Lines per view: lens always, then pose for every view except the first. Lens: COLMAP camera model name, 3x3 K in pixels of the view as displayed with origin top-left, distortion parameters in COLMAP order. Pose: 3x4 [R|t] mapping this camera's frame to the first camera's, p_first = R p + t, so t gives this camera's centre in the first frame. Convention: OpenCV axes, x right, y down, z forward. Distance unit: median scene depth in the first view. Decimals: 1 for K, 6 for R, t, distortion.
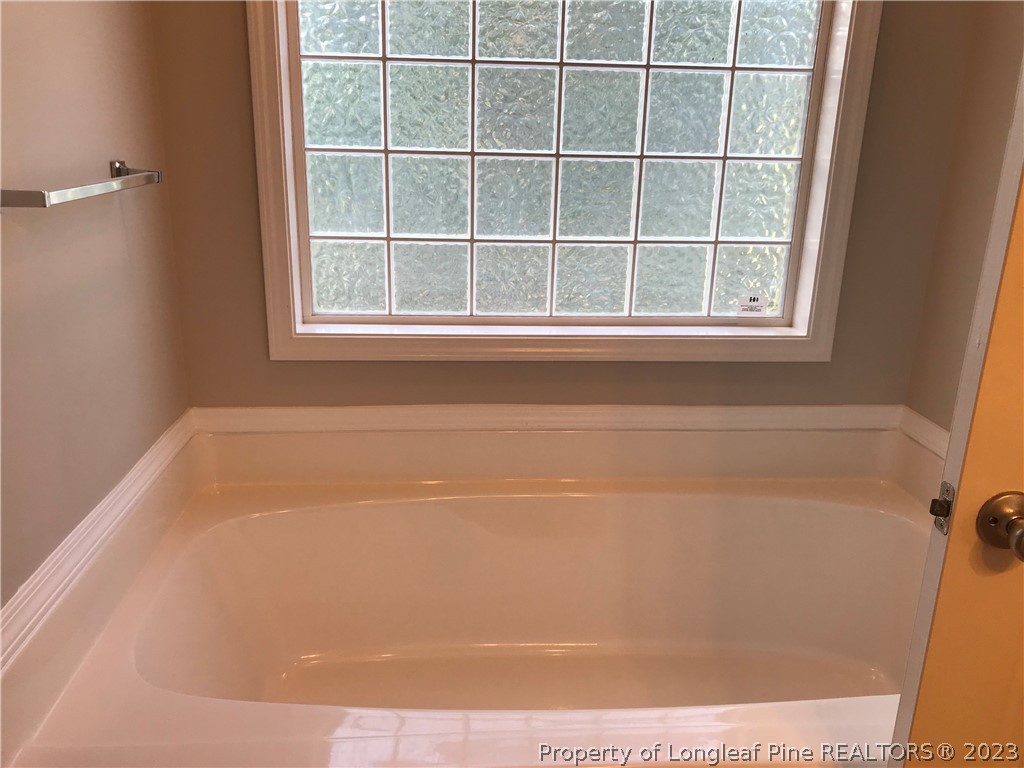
lens RADIAL K [[840.9, 0, 511.7], [0, 840.9, 379.2], [0, 0, 1]] dist [0.056755, -0.058832]
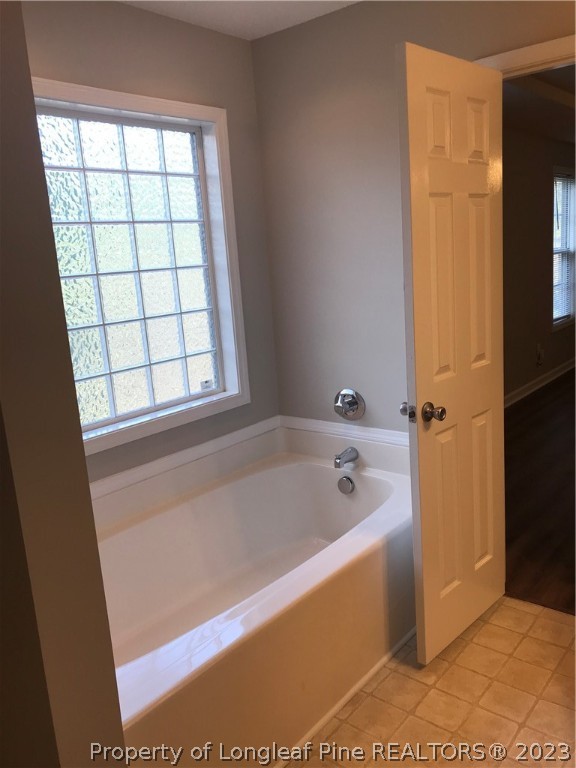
lens RADIAL K [[630.7, 0, 288.9], [0, 630.7, 382.3], [0, 0, 1]] dist [0.056755, -0.058832]
pose [[0.686741, -0.216995, 0.693758, -0.576785], [0.301870, 0.953349, -0.000626, -0.037535], [-0.661258, 0.209855, 0.720208, -0.146503]]
